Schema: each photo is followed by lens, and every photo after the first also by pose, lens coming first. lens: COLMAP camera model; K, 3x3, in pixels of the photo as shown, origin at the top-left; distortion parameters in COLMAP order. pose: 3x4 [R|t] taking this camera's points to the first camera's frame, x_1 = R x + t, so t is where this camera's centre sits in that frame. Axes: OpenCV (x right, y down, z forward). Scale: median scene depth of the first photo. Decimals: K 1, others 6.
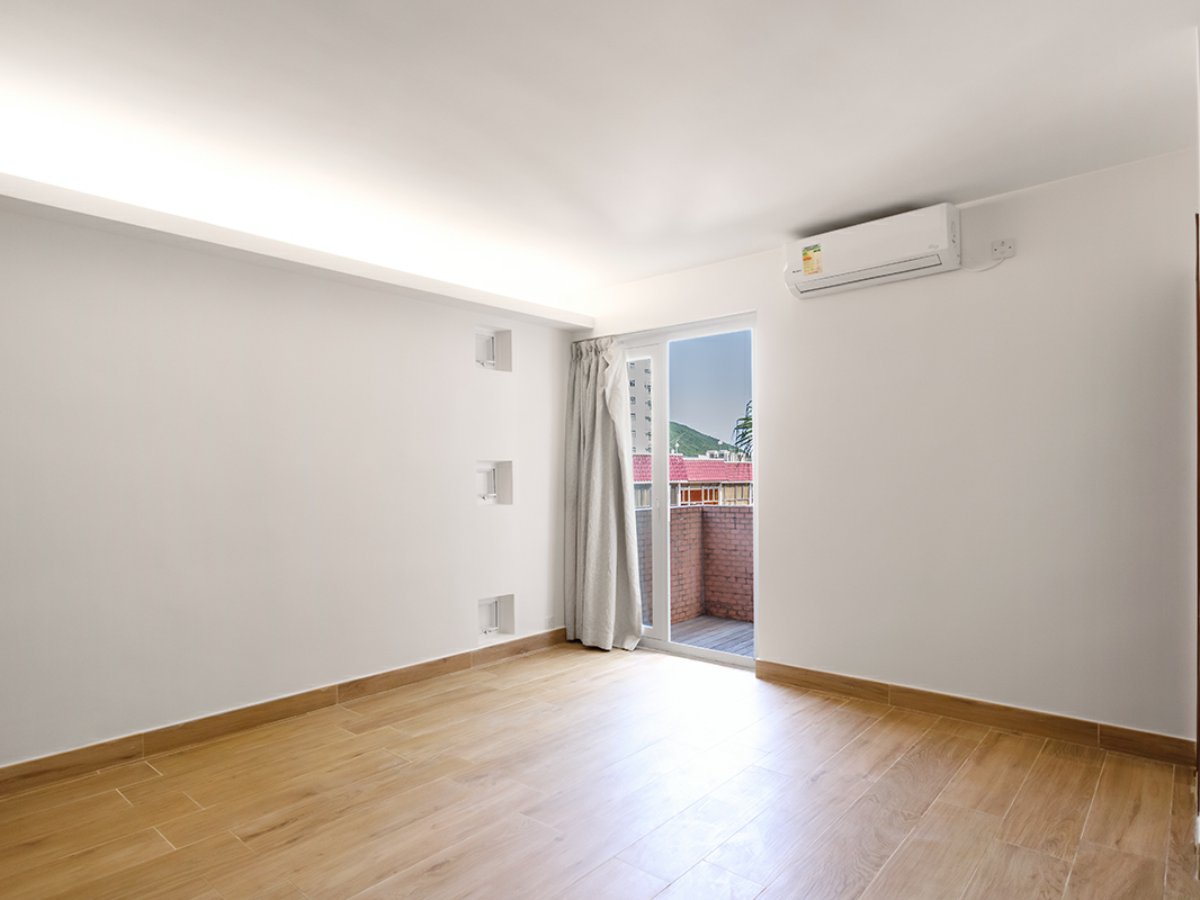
lens RADIAL K [[686.4, 0, 600.9], [0, 686.4, 451.0], [0, 0, 1]] dist [-0.022641, 0.000599]
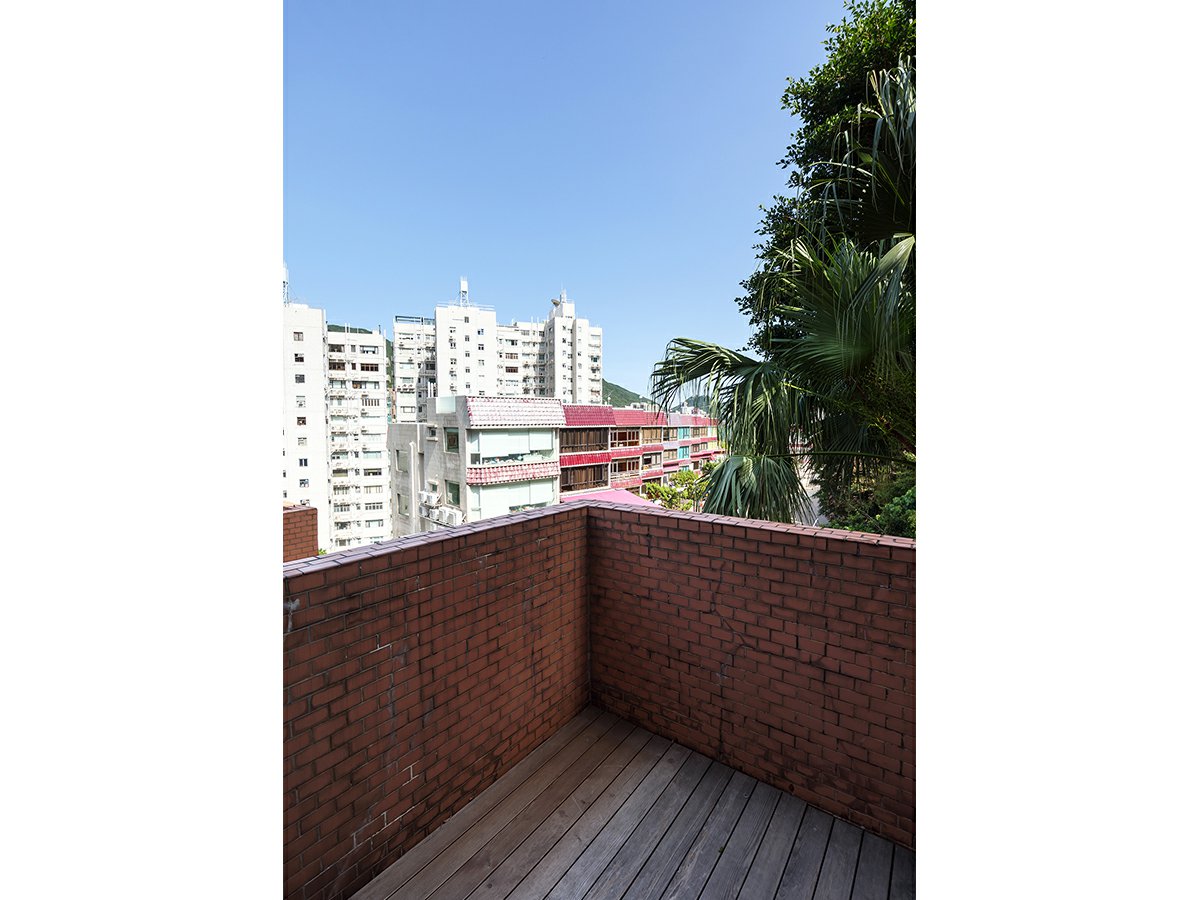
lens RADIAL K [[475.0, 0, 600.3], [0, 475.0, 445.5], [0, 0, 1]] dist [-0.001173, -0.000017]
pose [[0.996273, -0.000719, 0.086251, 0.126571], [-0.006996, 0.995997, 0.089113, 0.001244], [-0.085969, -0.089384, 0.992280, 0.645350]]
